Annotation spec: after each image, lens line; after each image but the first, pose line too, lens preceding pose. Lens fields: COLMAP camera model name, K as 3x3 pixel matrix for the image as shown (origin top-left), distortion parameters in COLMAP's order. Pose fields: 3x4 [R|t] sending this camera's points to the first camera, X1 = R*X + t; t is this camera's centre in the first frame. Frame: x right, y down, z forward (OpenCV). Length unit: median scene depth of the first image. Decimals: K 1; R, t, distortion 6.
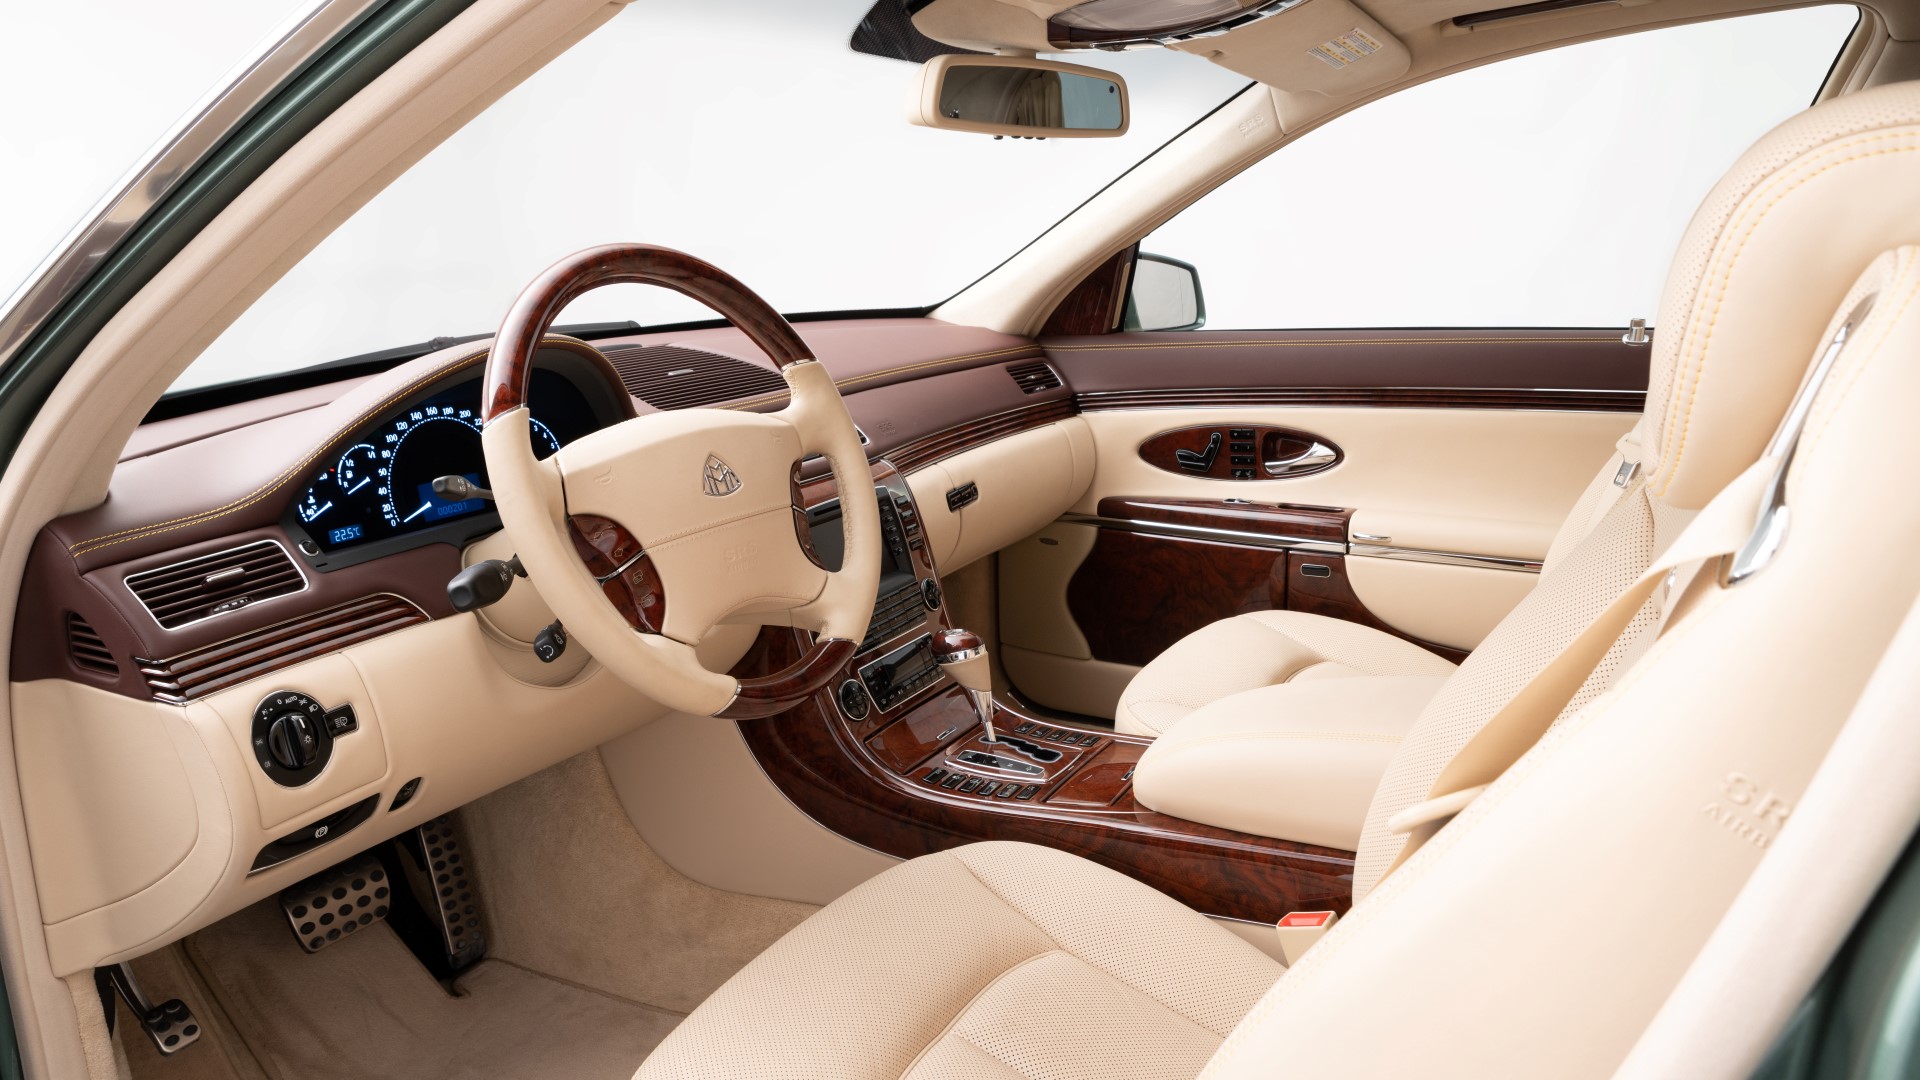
lens RADIAL K [[1323.8, 0, 890.1], [0, 1323.8, 560.6], [0, 0, 1]] dist [-0.141166, 0.077702]
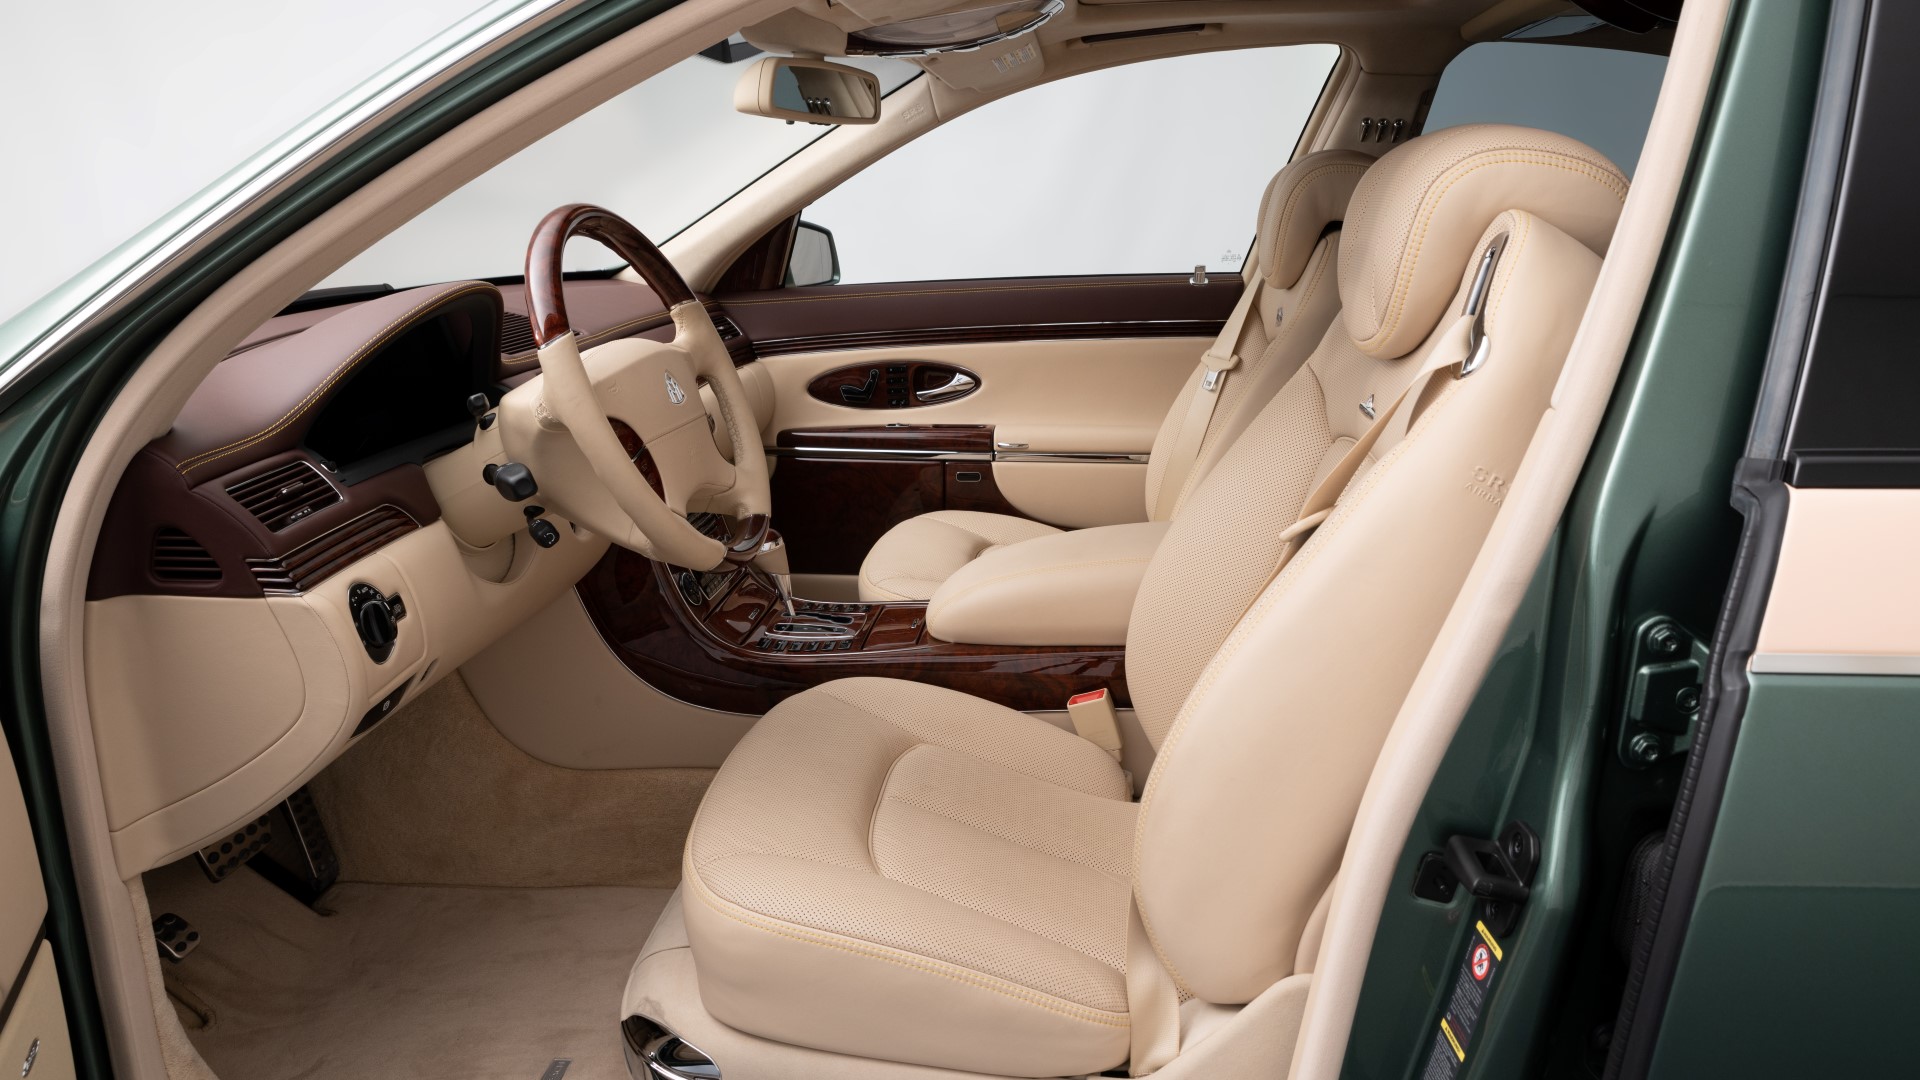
lens RADIAL K [[1323.8, 0, 890.1], [0, 1323.8, 560.6], [0, 0, 1]] dist [-0.141166, 0.077702]
pose [[0.922265, -0.088684, 0.376249, -0.297636], [0.081573, 0.996059, 0.034826, 0.050784], [-0.377854, -0.001428, 0.925864, -0.169082]]
